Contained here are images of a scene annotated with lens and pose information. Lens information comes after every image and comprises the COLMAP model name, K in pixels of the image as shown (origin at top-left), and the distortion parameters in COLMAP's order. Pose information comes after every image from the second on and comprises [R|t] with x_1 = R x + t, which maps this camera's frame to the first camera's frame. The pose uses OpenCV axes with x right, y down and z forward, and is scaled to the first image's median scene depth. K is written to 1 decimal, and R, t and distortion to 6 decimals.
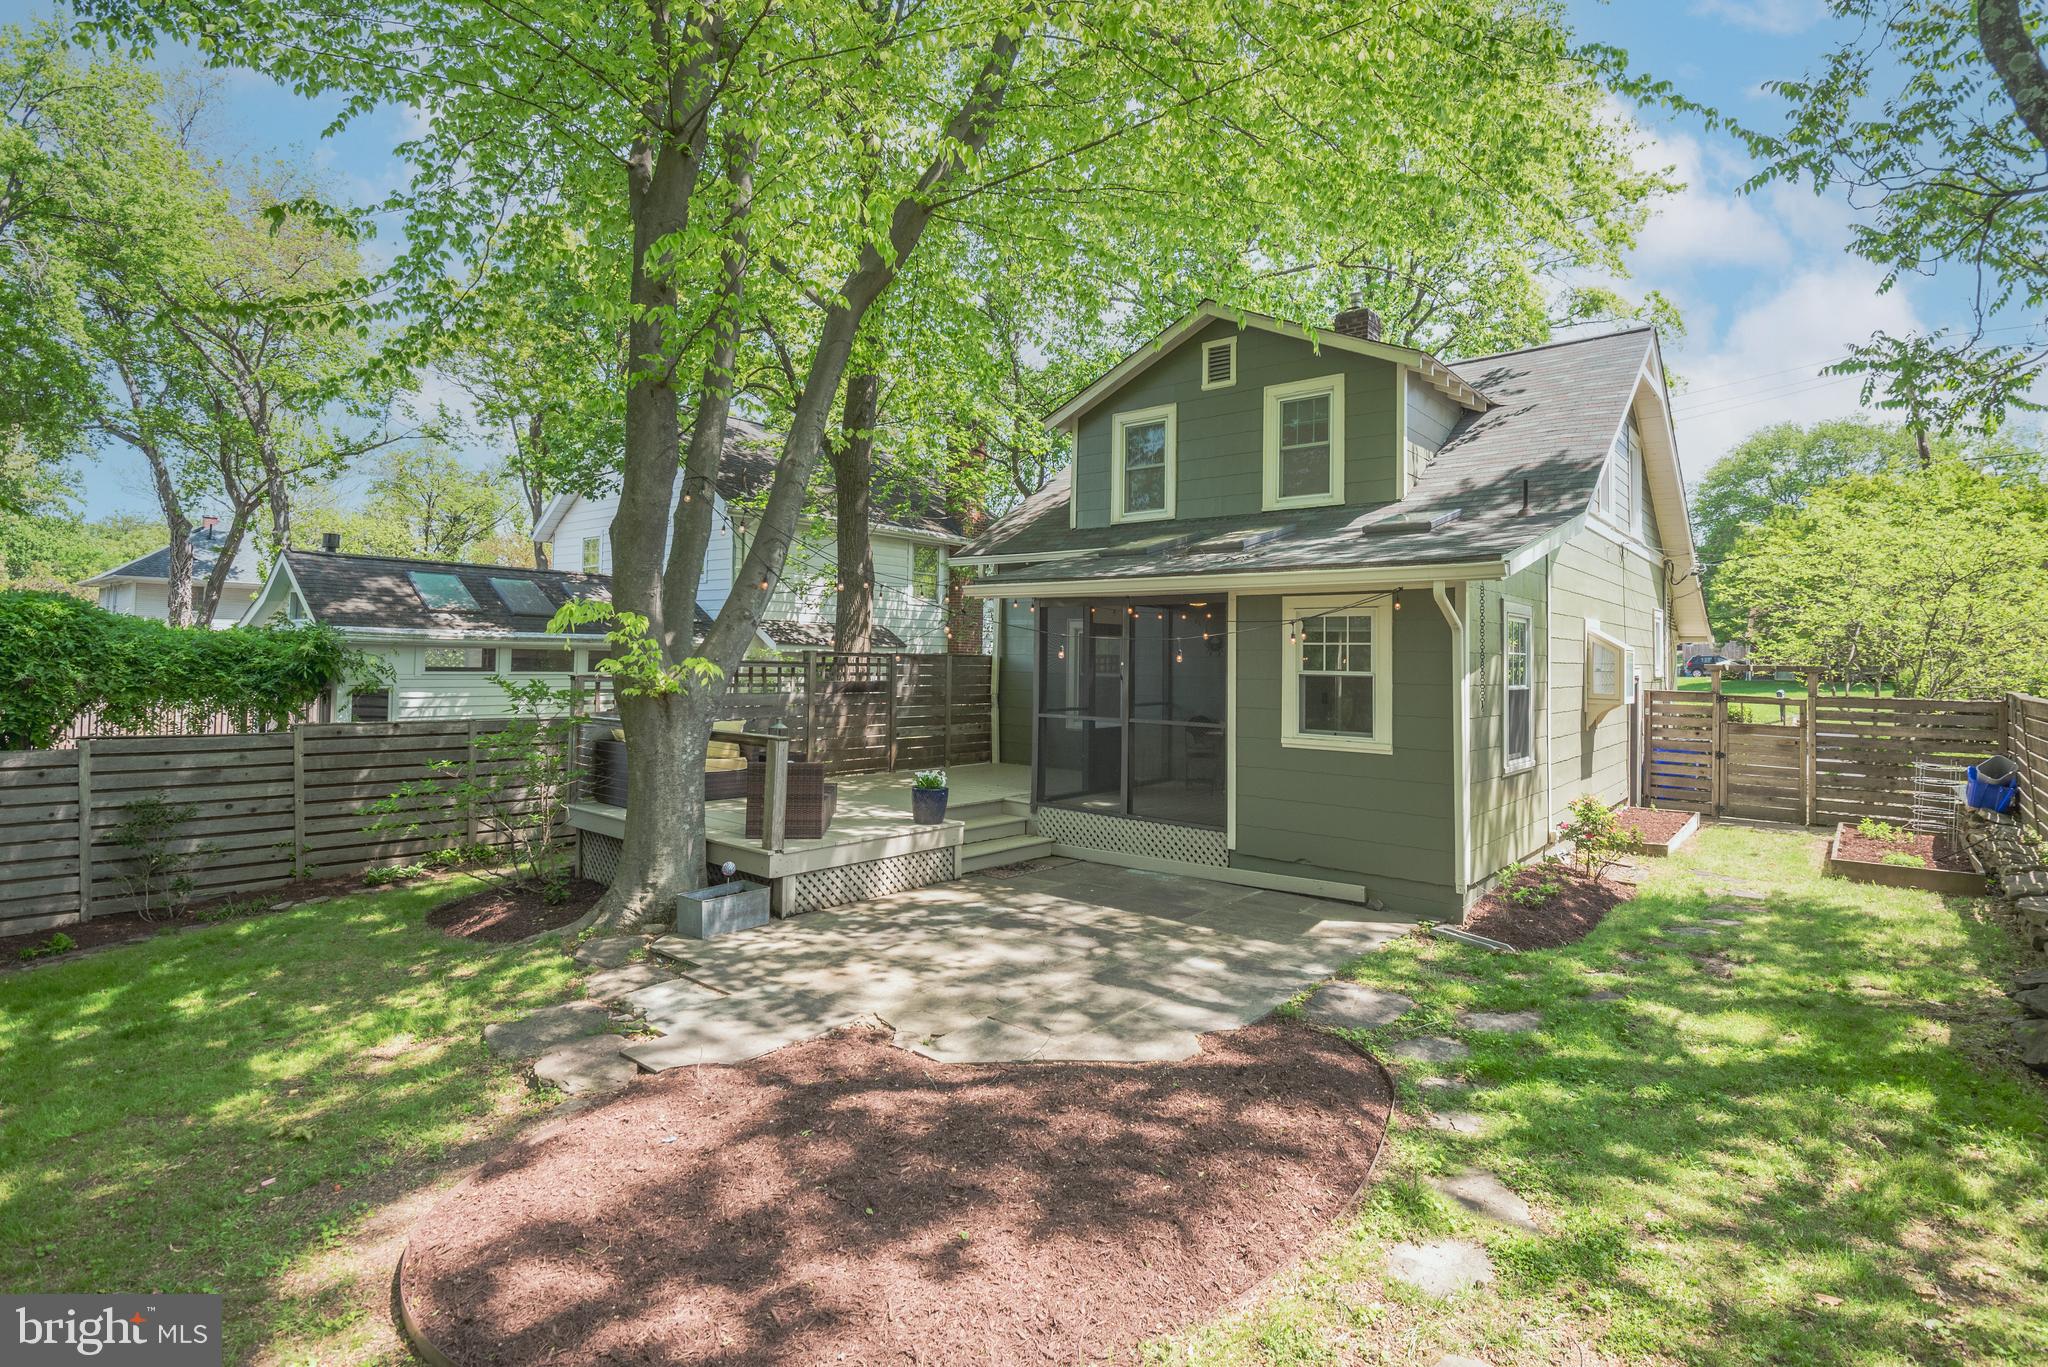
lens RADIAL K [[962.3, 0, 1100.5], [0, 962.3, 618.2], [0, 0, 1]] dist [-0.003087, -0.000075]
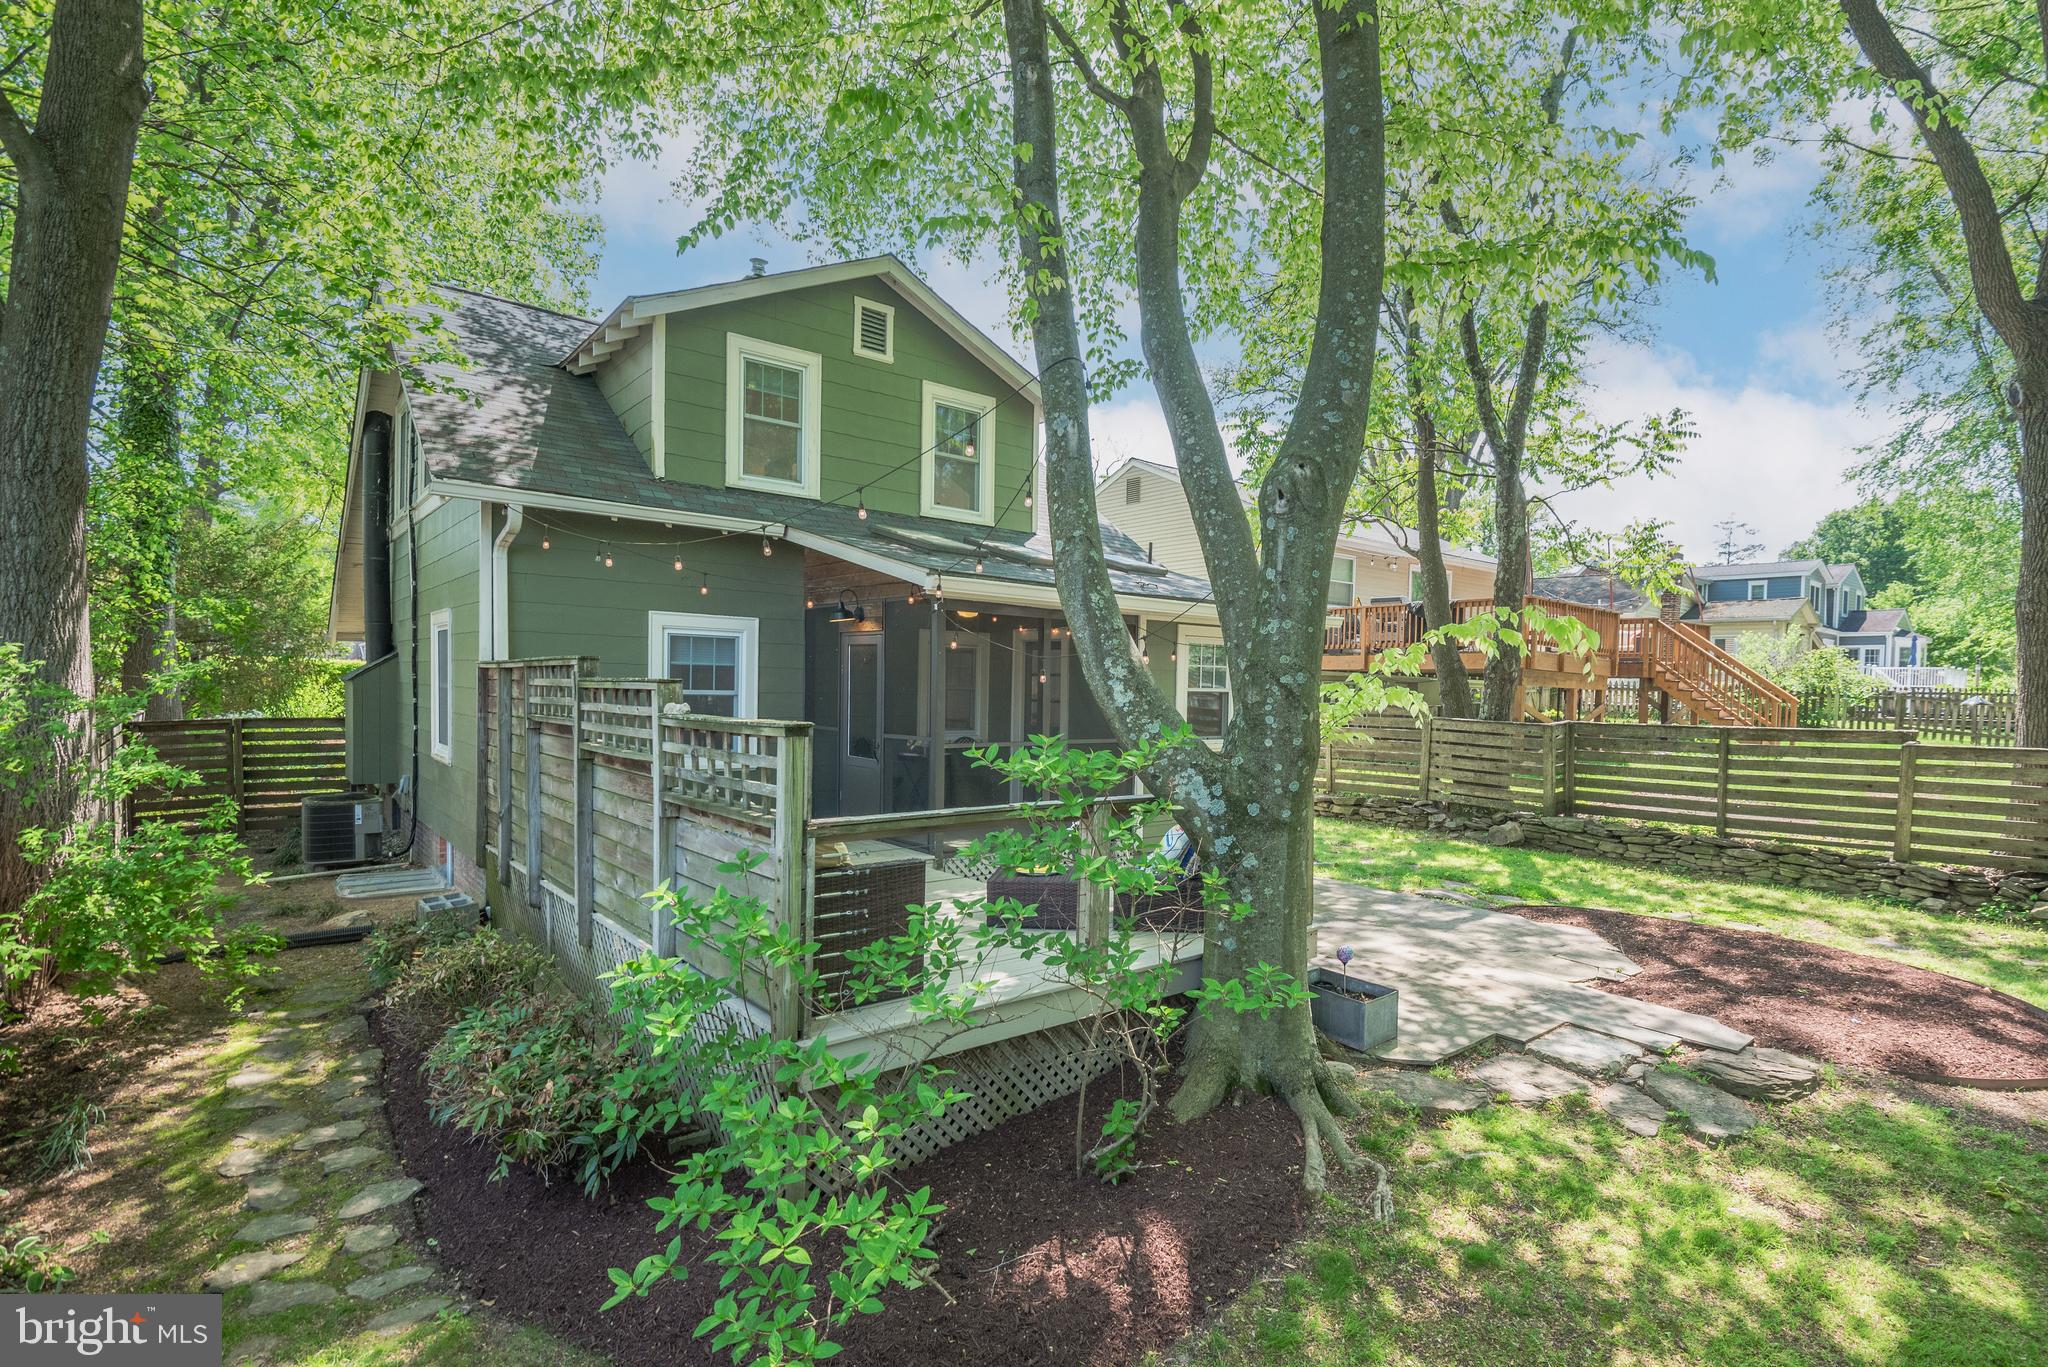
lens RADIAL K [[977.6, 0, 1075.5], [0, 977.6, 704.9], [0, 0, 1]] dist [-0.000436, -0.022070]
pose [[0.215984, -0.031776, 0.975880, -1.346005], [-0.056976, 0.997357, 0.045085, 0.038568], [-0.974733, -0.065340, 0.213603, 1.180070]]
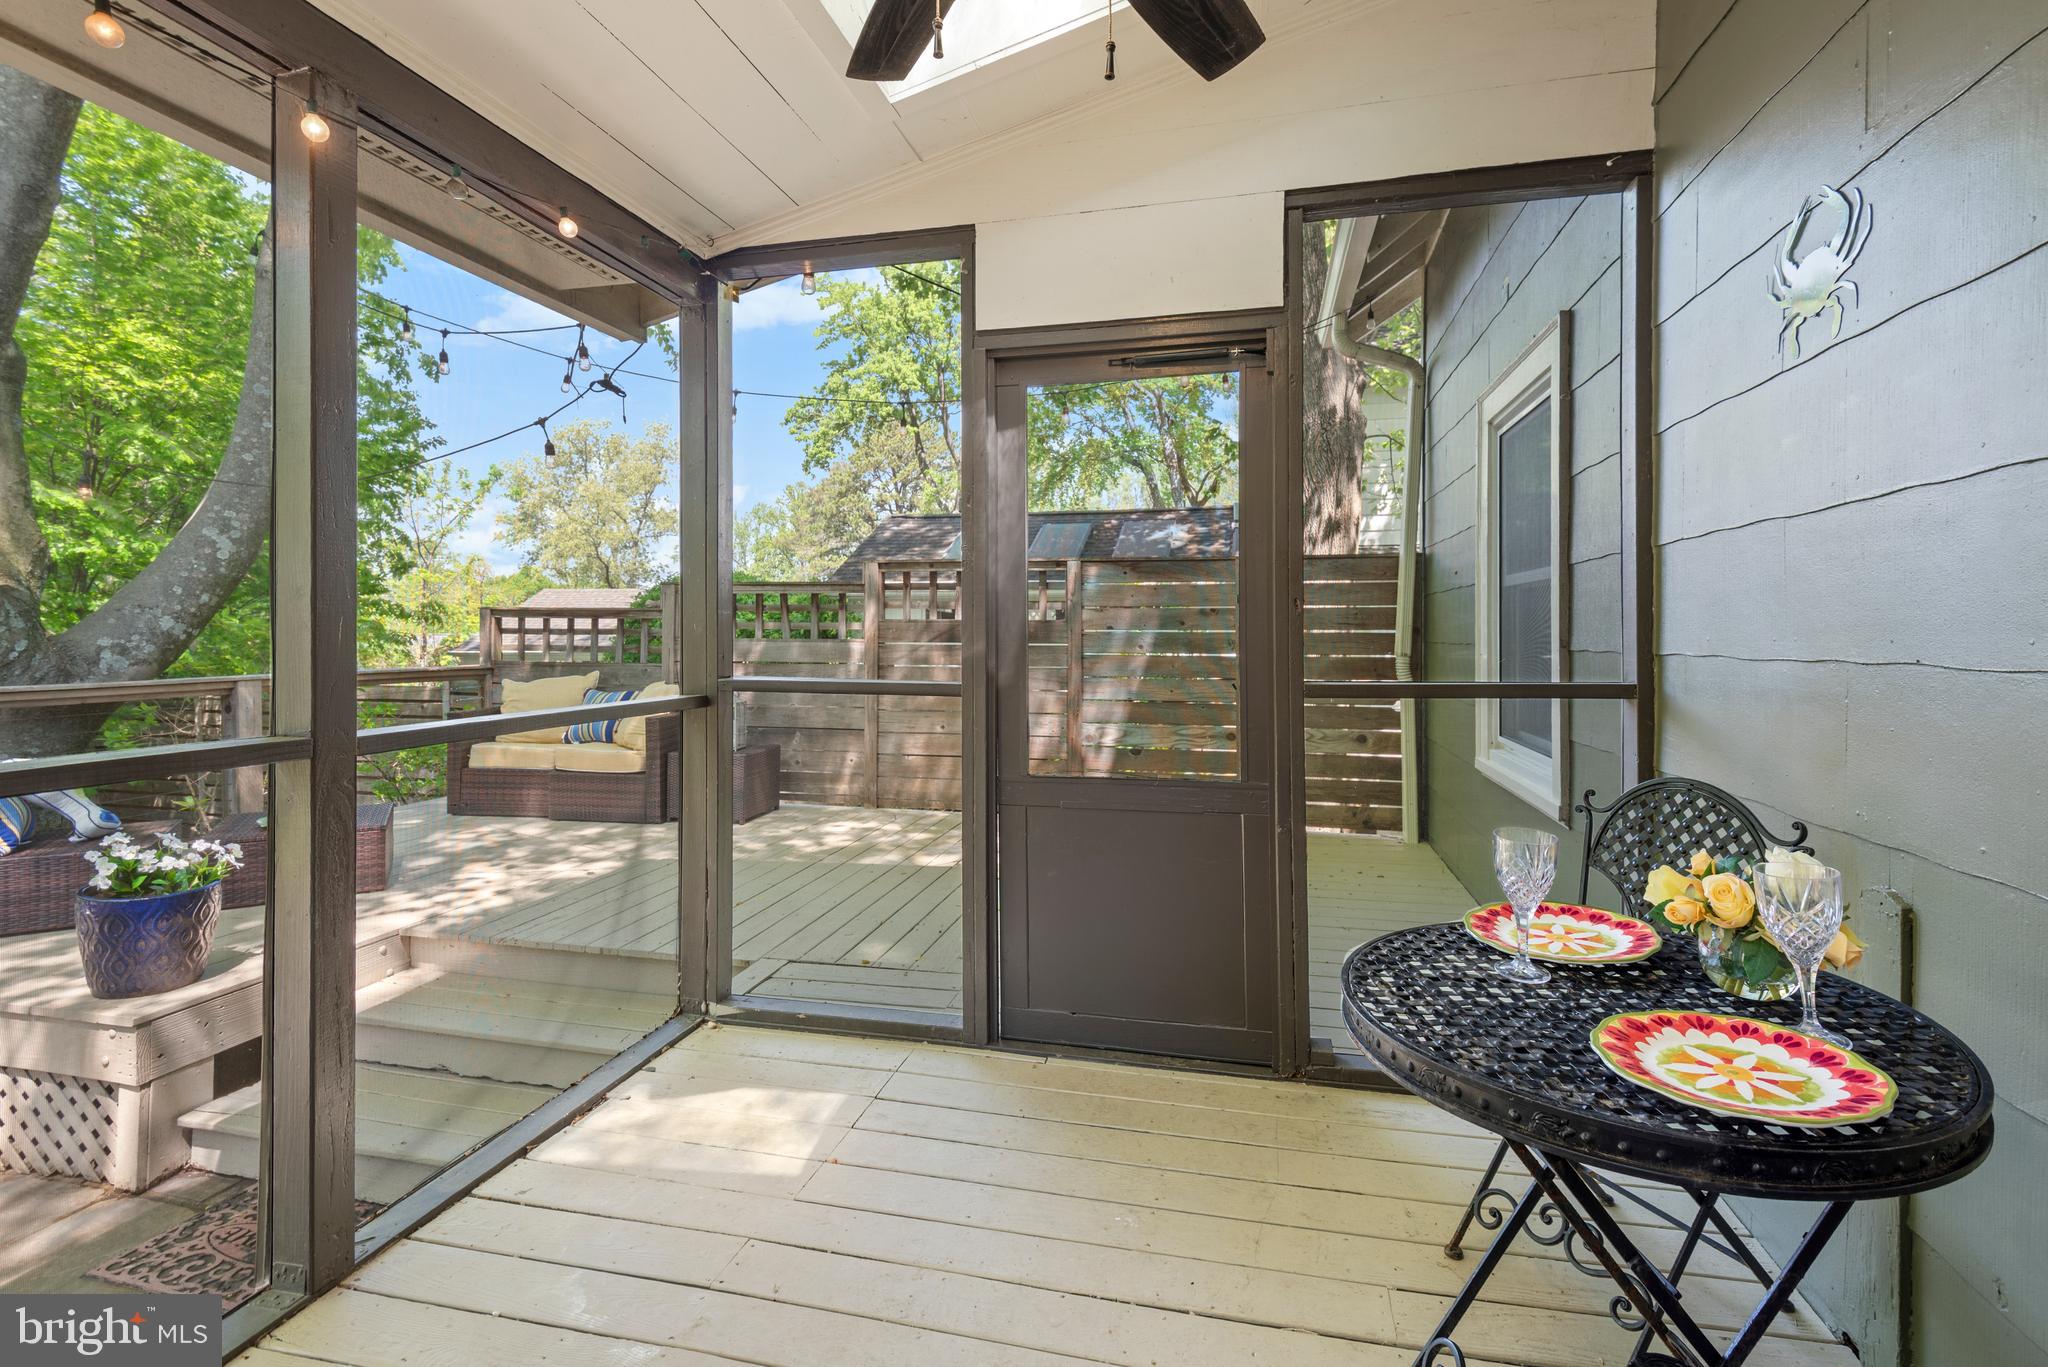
lens RADIAL K [[927.0, 0, 1026.7], [0, 927.0, 643.5], [0, 0, 1]] dist [-0.011865, -0.000264]
pose [[0.392892, -0.013623, -0.919484, 0.350419], [0.049269, 0.998766, 0.006255, 0.143516], [0.918264, -0.047760, 0.393078, 1.598137]]
